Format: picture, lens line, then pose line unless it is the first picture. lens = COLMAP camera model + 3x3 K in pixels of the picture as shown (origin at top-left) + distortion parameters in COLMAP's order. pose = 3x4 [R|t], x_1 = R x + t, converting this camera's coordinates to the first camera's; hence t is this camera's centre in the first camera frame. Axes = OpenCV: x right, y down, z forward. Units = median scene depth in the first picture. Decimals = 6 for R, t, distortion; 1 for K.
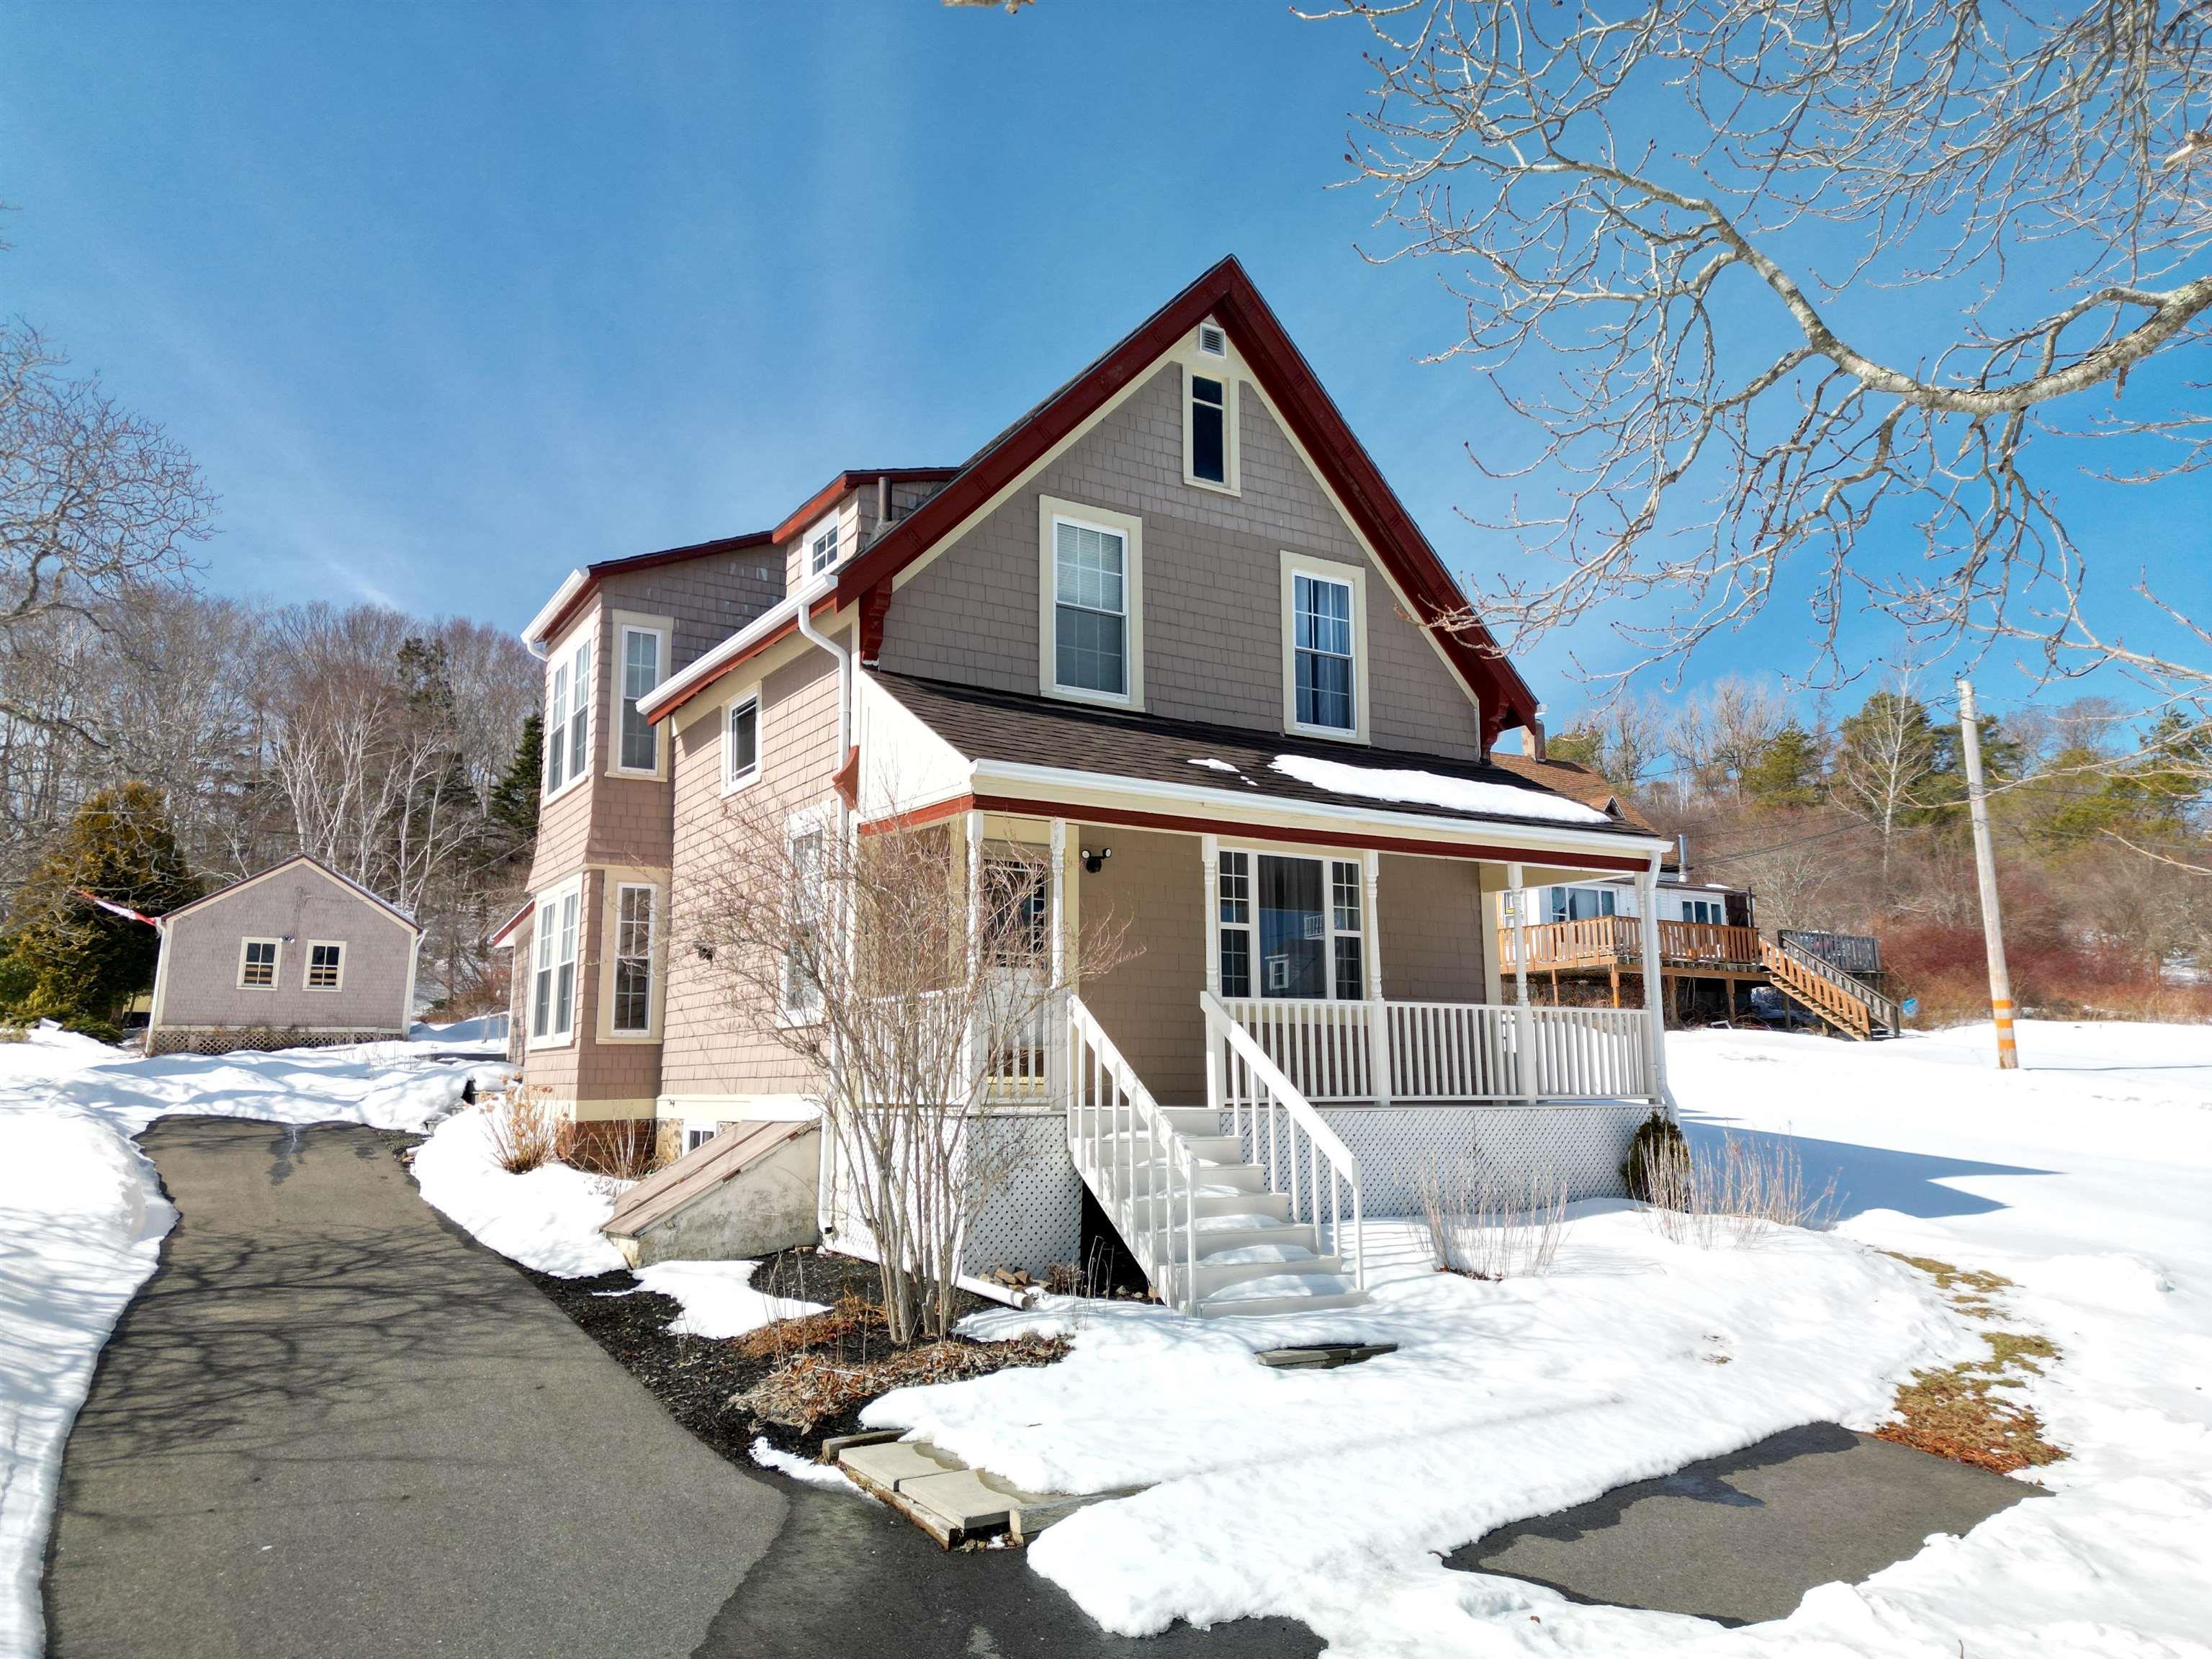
lens RADIAL K [[1674.1, 0, 1106.0], [0, 1674.1, 829.5], [0, 0, 1]] dist [0.049176, -0.001060]
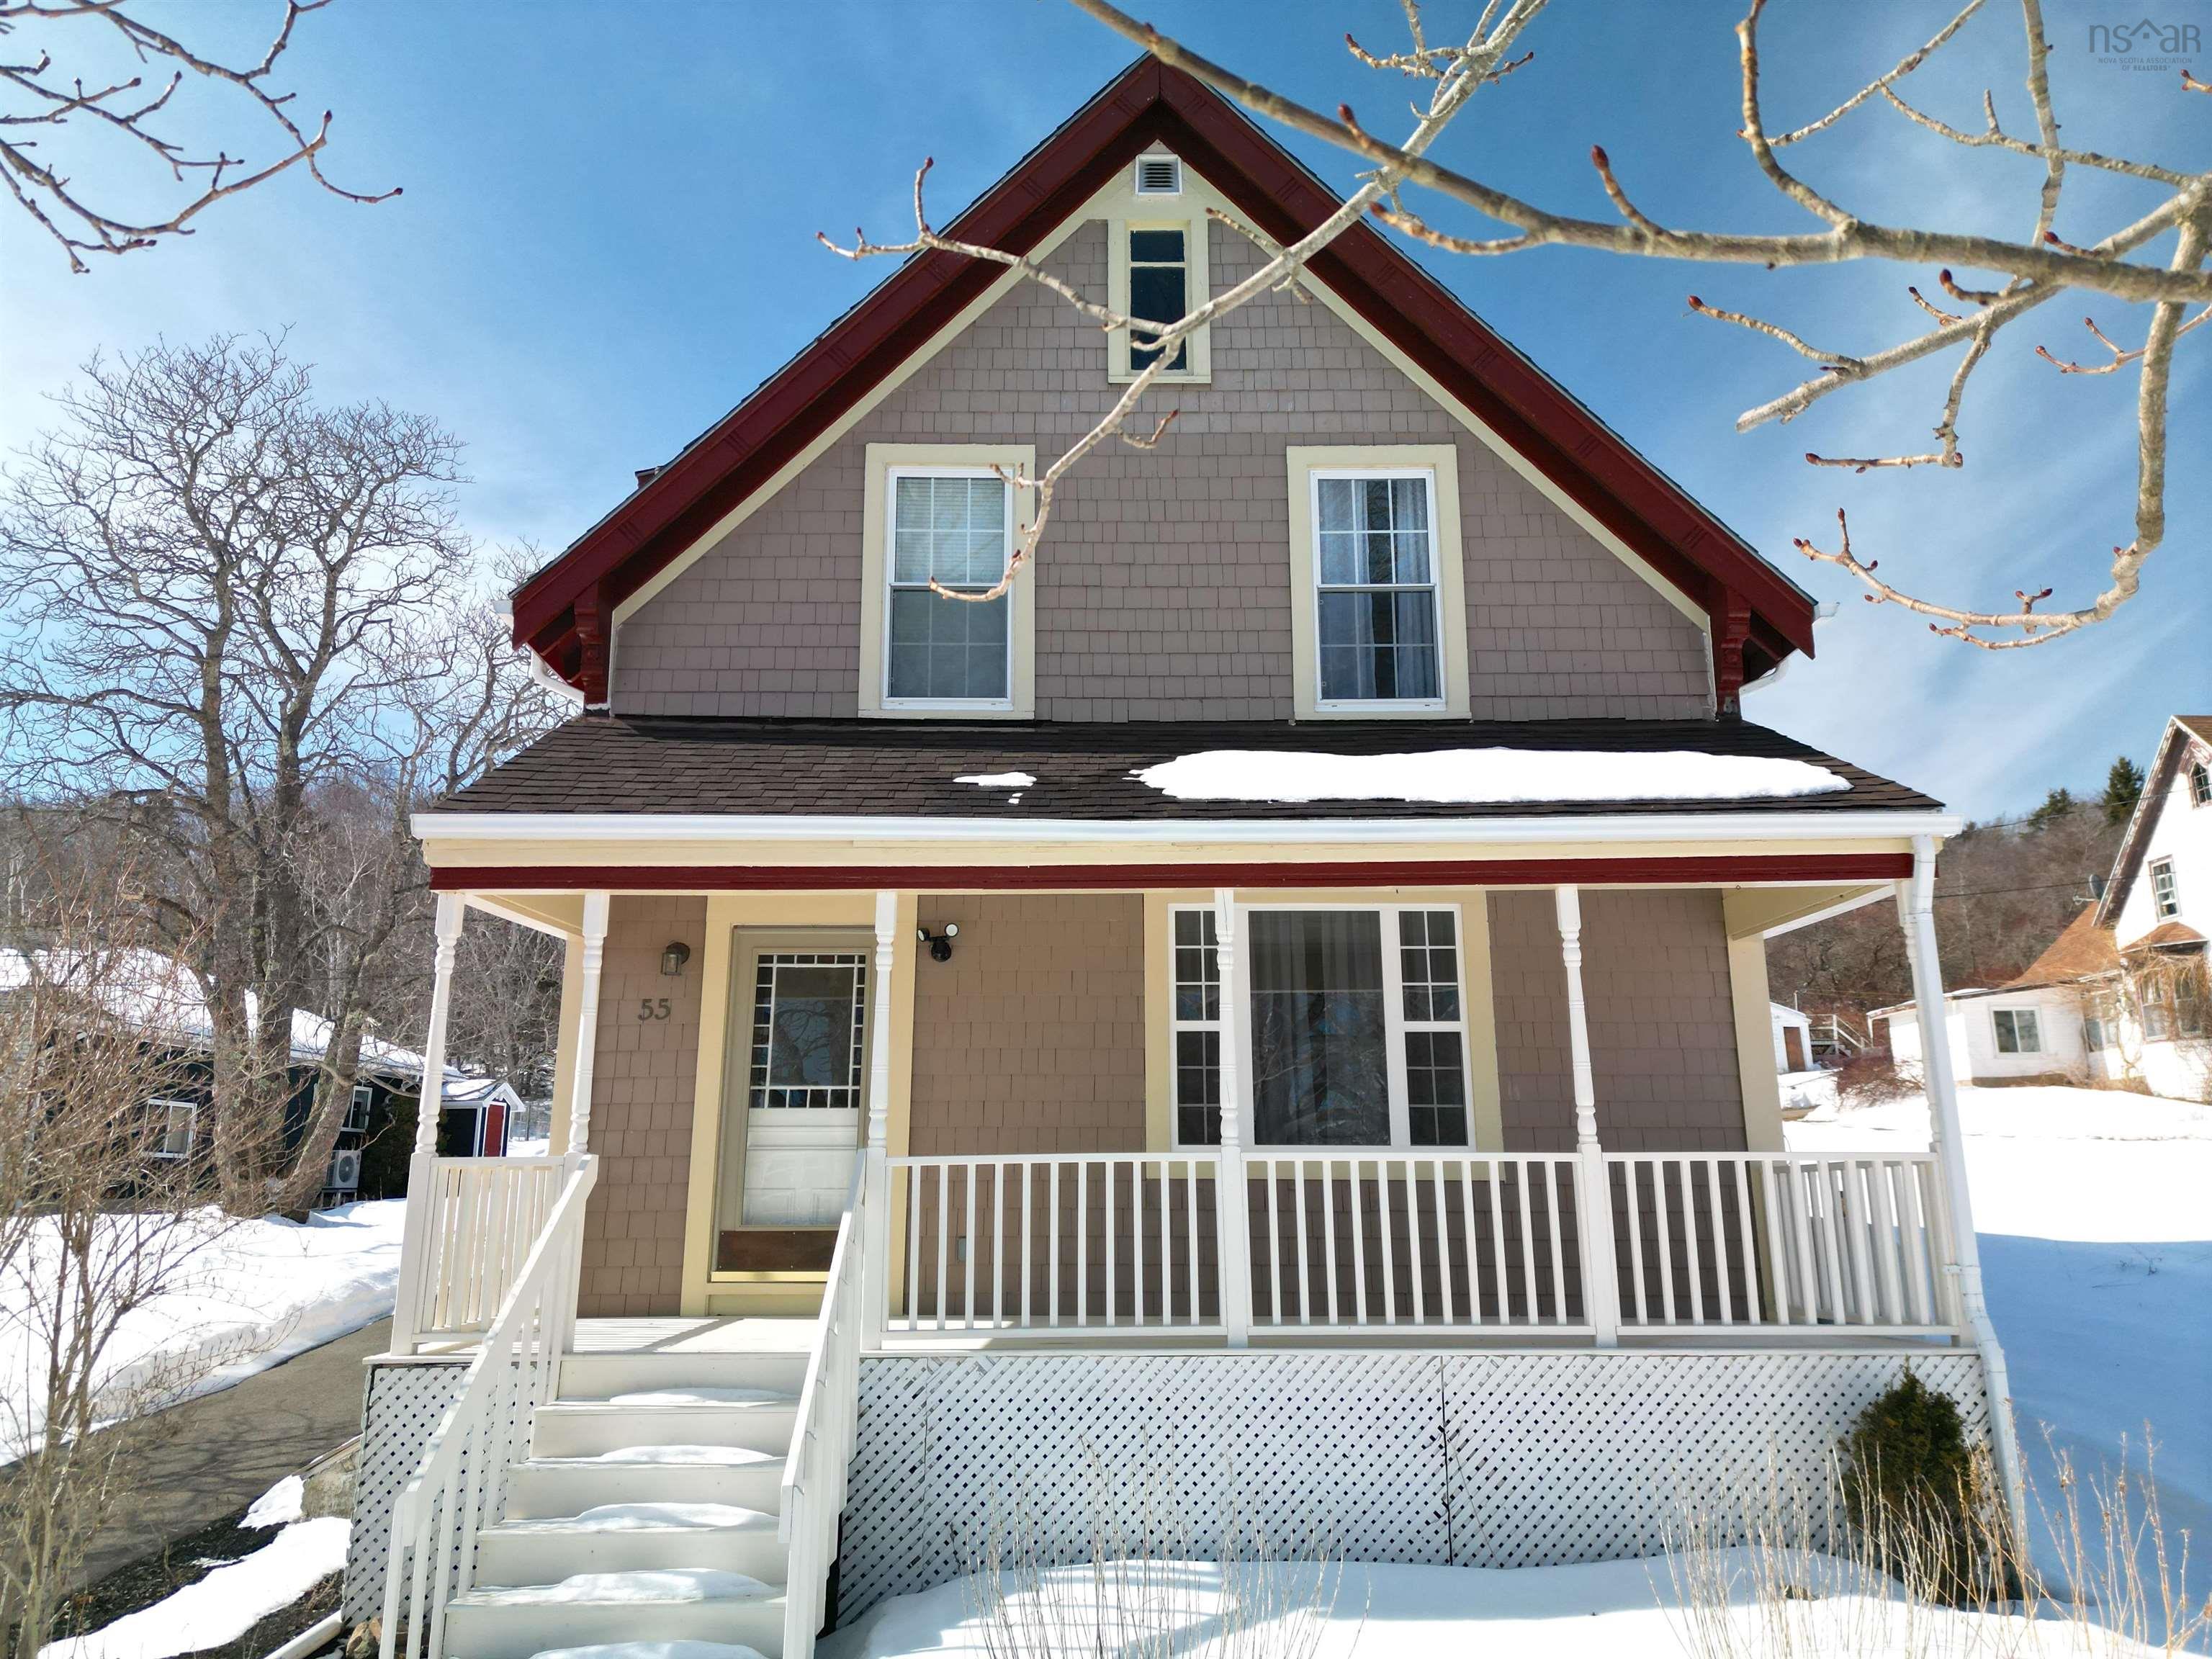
lens RADIAL K [[1674.1, 0, 1106.0], [0, 1674.1, 829.5], [0, 0, 1]] dist [0.049176, -0.001060]
pose [[0.837799, -0.129373, -0.530430, 0.378732], [0.083214, 0.990427, -0.110133, 0.048500], [0.539600, 0.048131, 0.840544, 0.424975]]
